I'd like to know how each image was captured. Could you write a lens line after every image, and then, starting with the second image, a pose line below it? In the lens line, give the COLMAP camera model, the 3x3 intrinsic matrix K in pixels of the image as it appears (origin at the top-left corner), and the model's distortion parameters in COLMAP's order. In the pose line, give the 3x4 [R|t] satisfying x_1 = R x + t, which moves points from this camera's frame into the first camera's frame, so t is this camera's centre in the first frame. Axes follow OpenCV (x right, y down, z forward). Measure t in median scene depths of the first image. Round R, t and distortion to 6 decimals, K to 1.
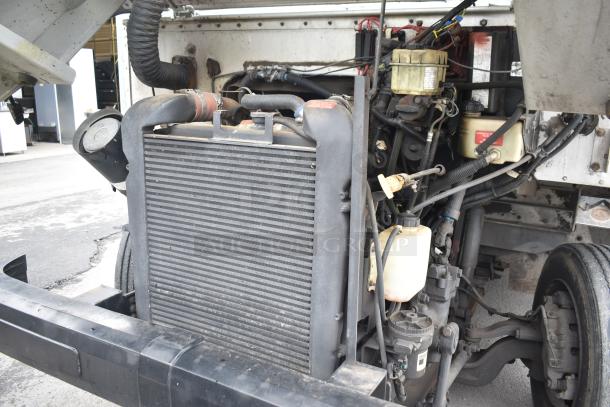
lens RADIAL K [[516.2, 0, 305.0], [0, 516.2, 203.5], [0, 0, 1]] dist [-0.013032, -0.014483]
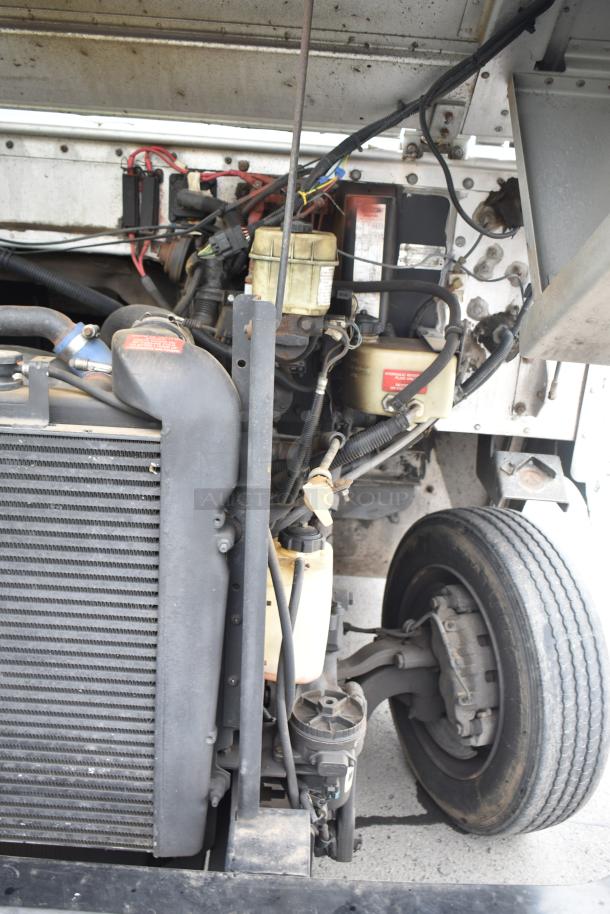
lens RADIAL K [[841.0, 0, 306.8], [0, 841.0, 474.5], [0, 0, 1]] dist [-0.007863, -0.010055]
pose [[0.881995, -0.106237, 0.459128, -0.201447], [0.071578, 0.993155, 0.092300, -0.114704], [-0.465791, -0.048545, 0.883562, 0.174681]]
